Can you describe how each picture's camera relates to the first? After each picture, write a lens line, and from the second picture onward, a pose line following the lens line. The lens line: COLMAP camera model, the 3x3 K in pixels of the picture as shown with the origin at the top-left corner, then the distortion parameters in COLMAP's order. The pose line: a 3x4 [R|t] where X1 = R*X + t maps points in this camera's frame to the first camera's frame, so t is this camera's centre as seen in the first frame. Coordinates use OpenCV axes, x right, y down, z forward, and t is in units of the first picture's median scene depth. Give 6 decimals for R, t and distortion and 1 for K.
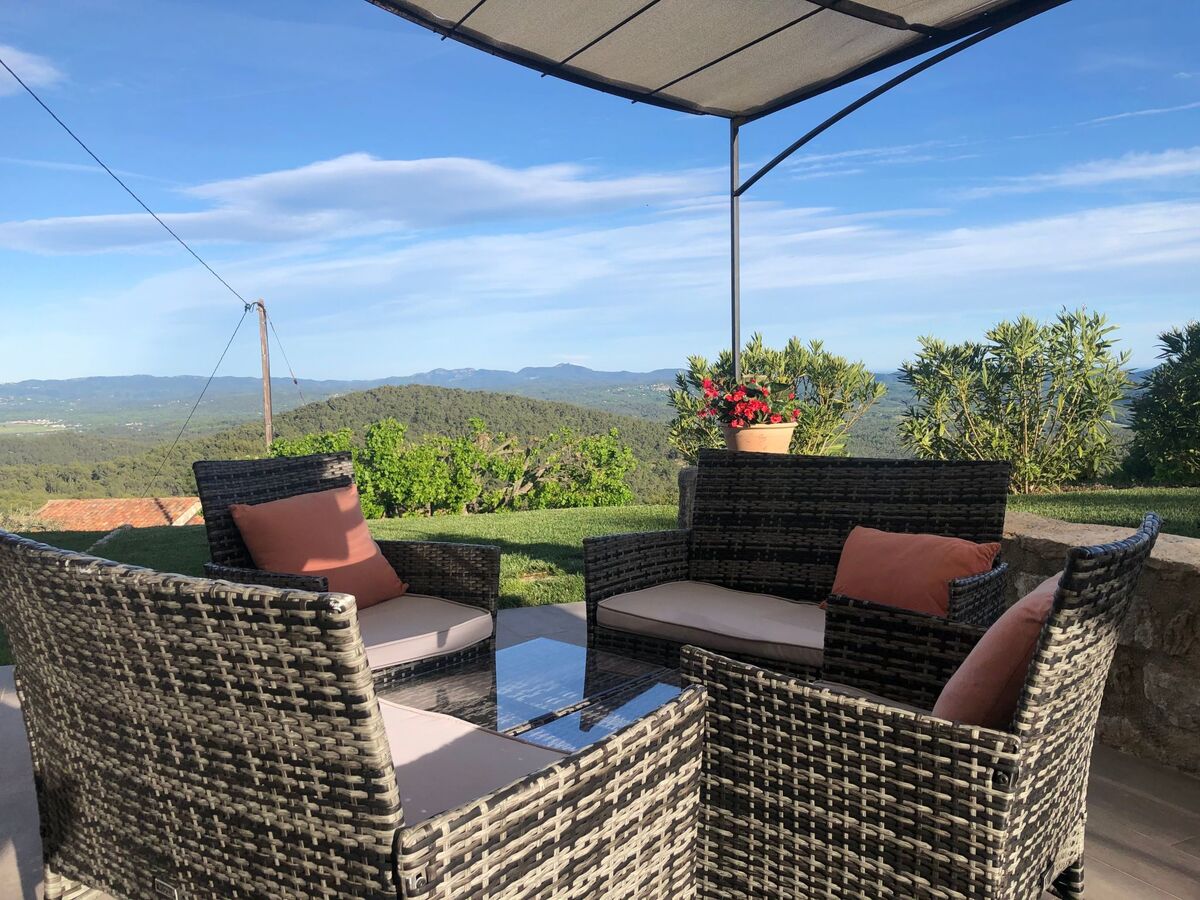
lens RADIAL K [[936.1, 0, 600.0], [0, 936.1, 450.0], [0, 0, 1]] dist [-0.003465, -0.004318]
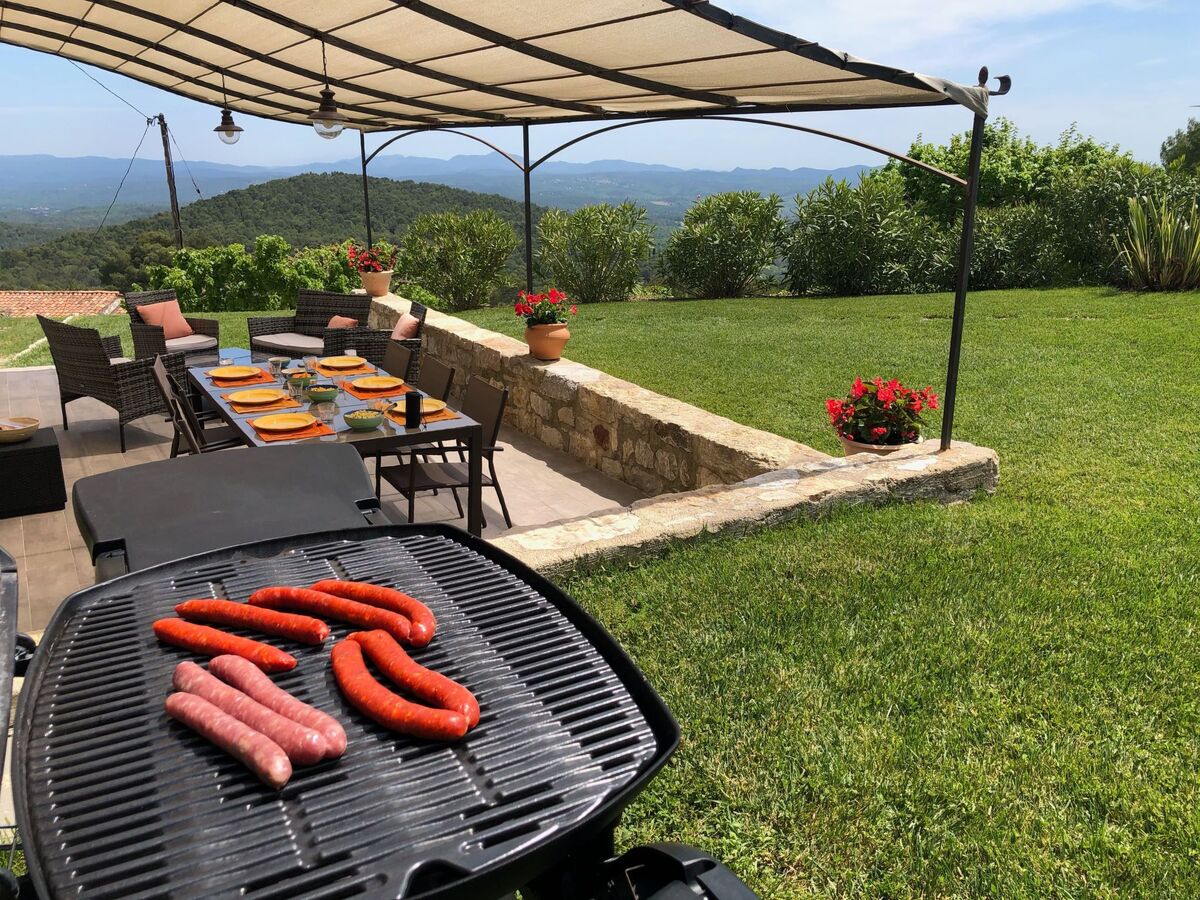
lens RADIAL K [[936.1, 0, 600.0], [0, 936.1, 450.0], [0, 0, 1]] dist [-0.003465, -0.004318]
pose [[0.997684, 0.004763, 0.067857, 0.932796], [-0.019057, 0.977169, 0.211607, -0.158944], [-0.065300, -0.212410, 0.974996, -2.232247]]
